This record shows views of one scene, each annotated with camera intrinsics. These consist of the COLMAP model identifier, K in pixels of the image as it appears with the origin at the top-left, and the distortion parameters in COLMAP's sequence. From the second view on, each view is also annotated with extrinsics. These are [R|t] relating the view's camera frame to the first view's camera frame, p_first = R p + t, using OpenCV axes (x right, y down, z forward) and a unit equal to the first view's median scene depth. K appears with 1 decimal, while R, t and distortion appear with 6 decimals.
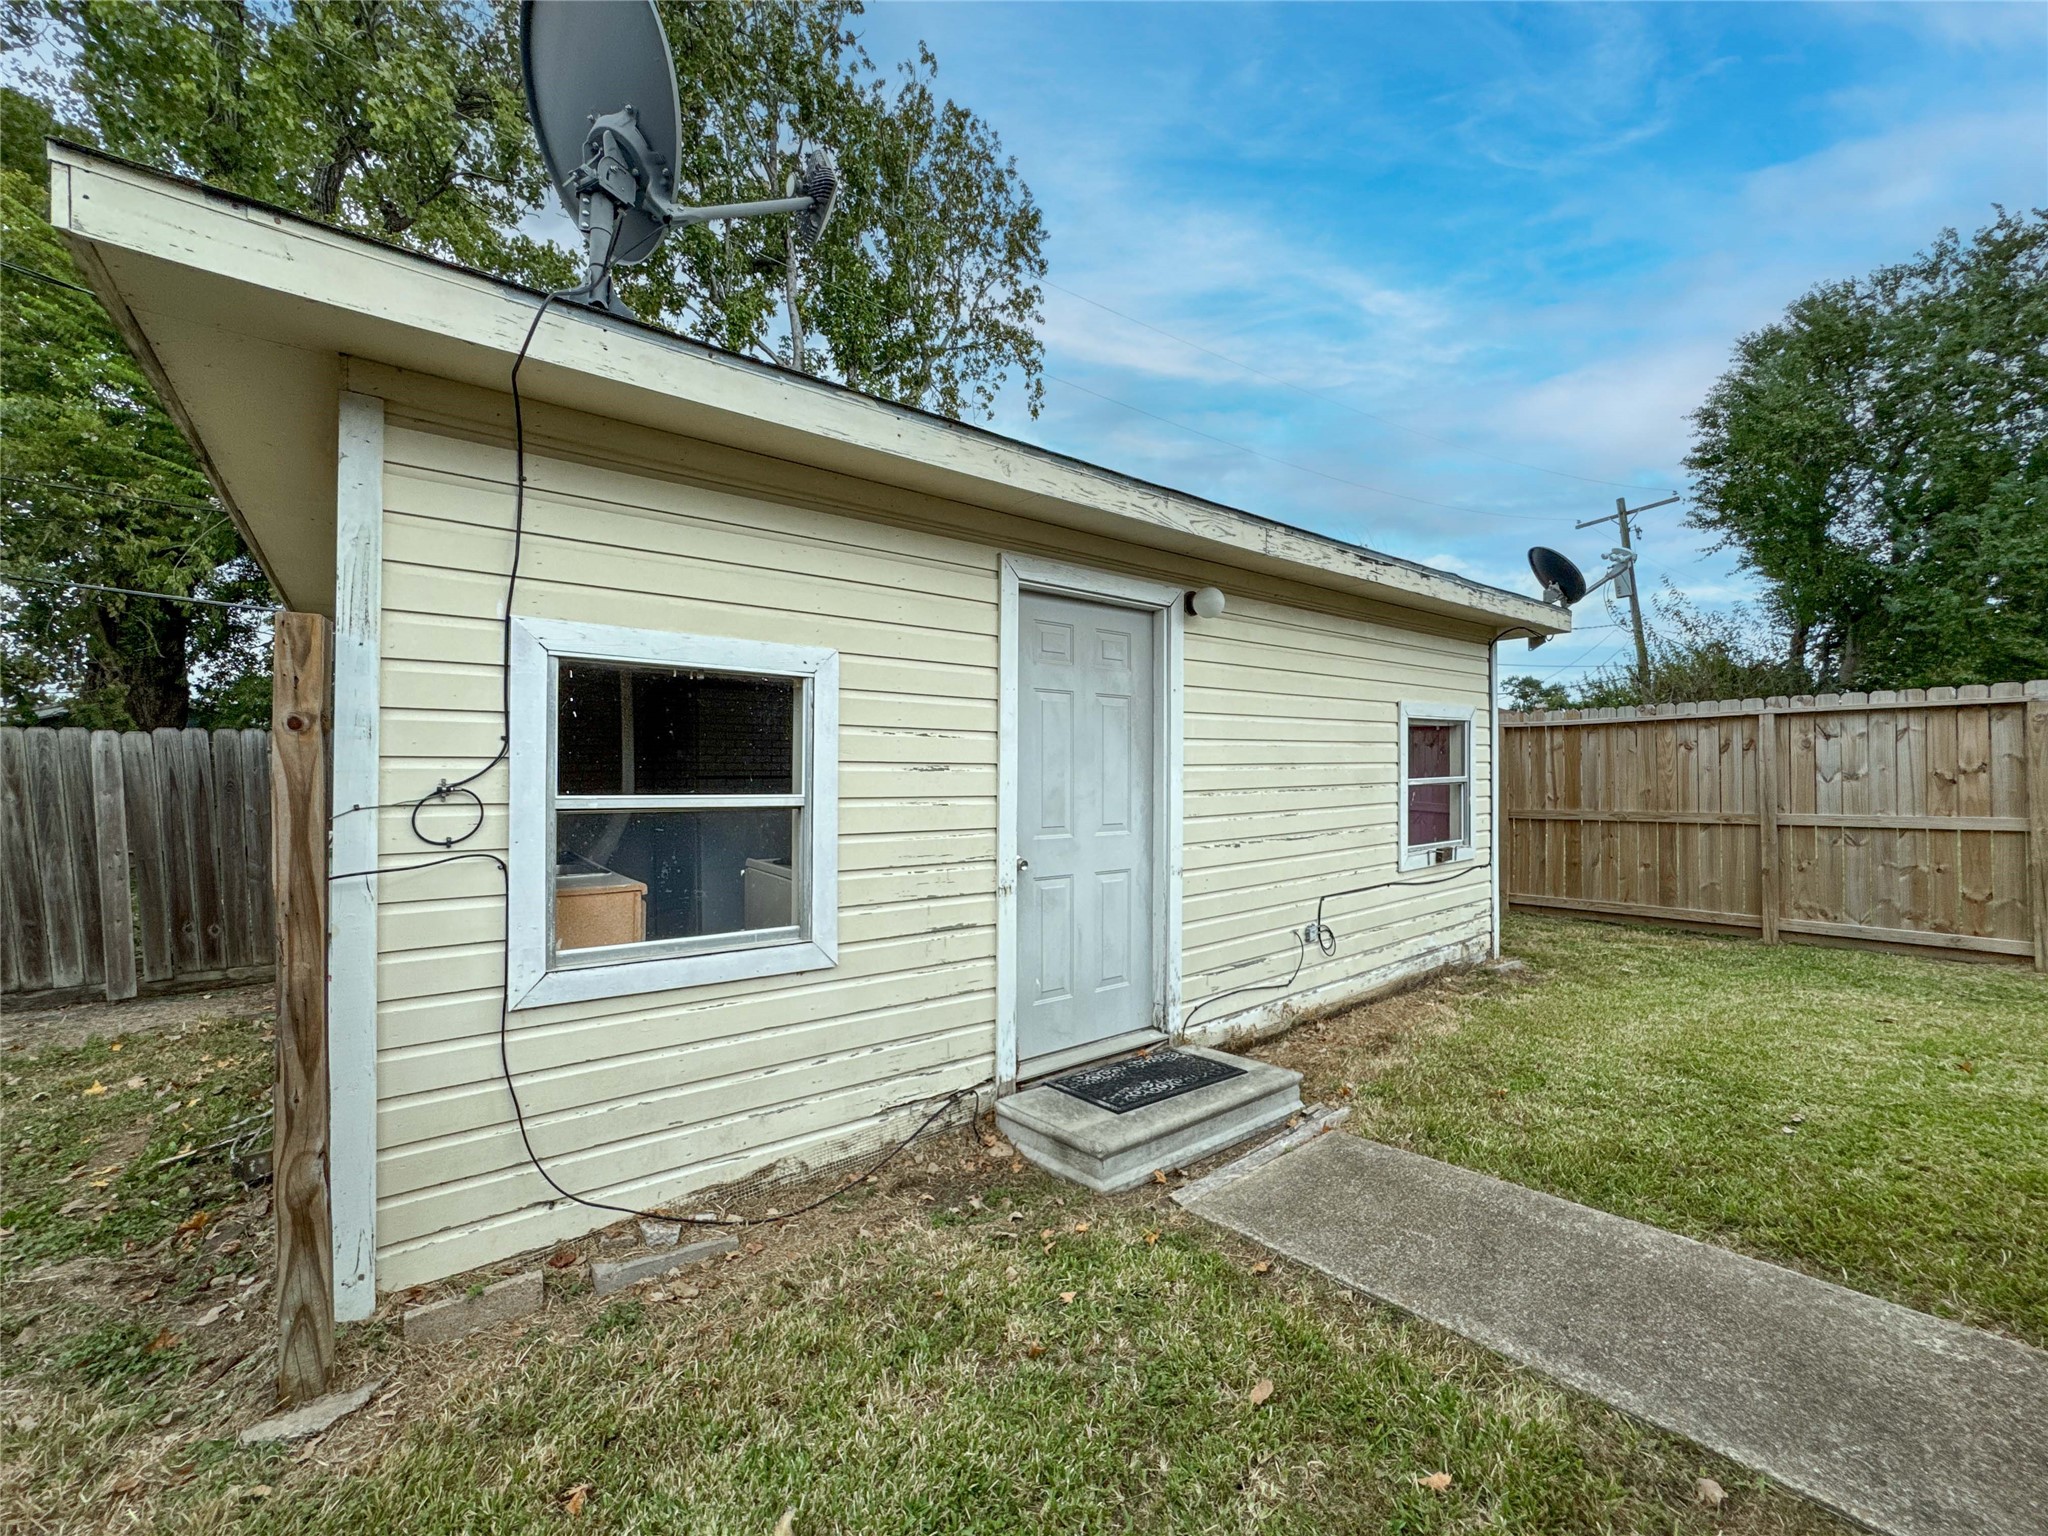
lens RADIAL K [[838.4, 0, 1017.6], [0, 838.4, 763.8], [0, 0, 1]] dist [-0.034591, 0.014068]
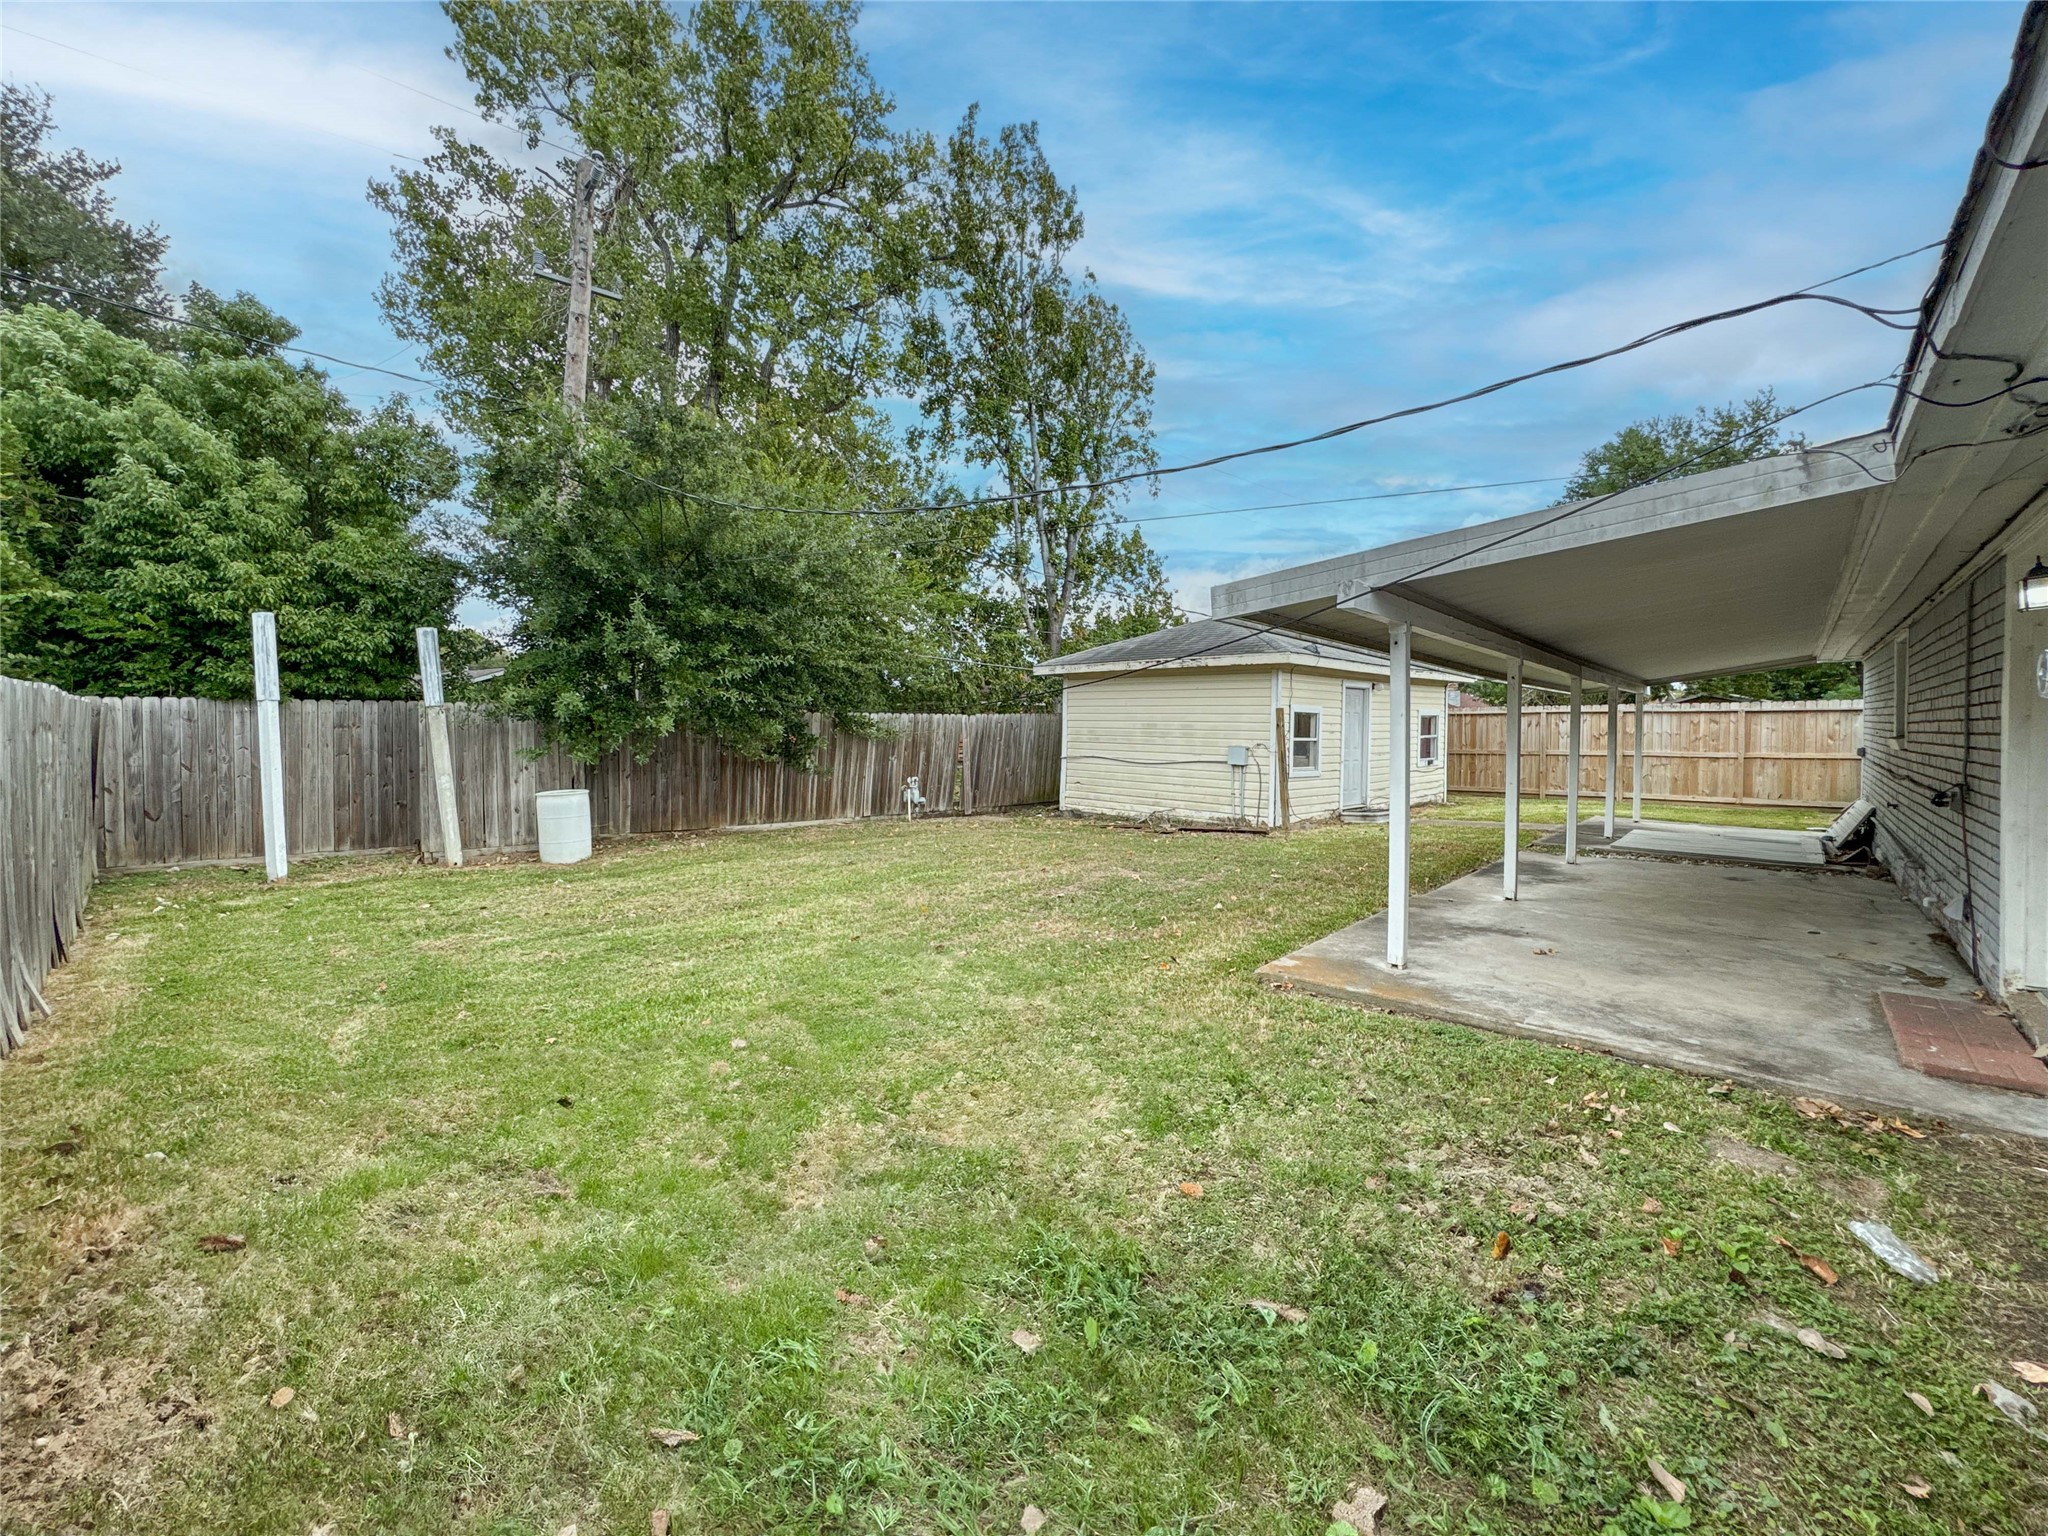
lens RADIAL K [[838.4, 0, 1025.2], [0, 838.4, 757.8], [0, 0, 1]] dist [-0.034591, 0.014068]
pose [[0.995828, -0.001443, 0.091234, -1.168041], [-0.001351, 0.999532, 0.030555, 0.006484], [-0.091236, -0.030551, 0.995361, -1.775319]]
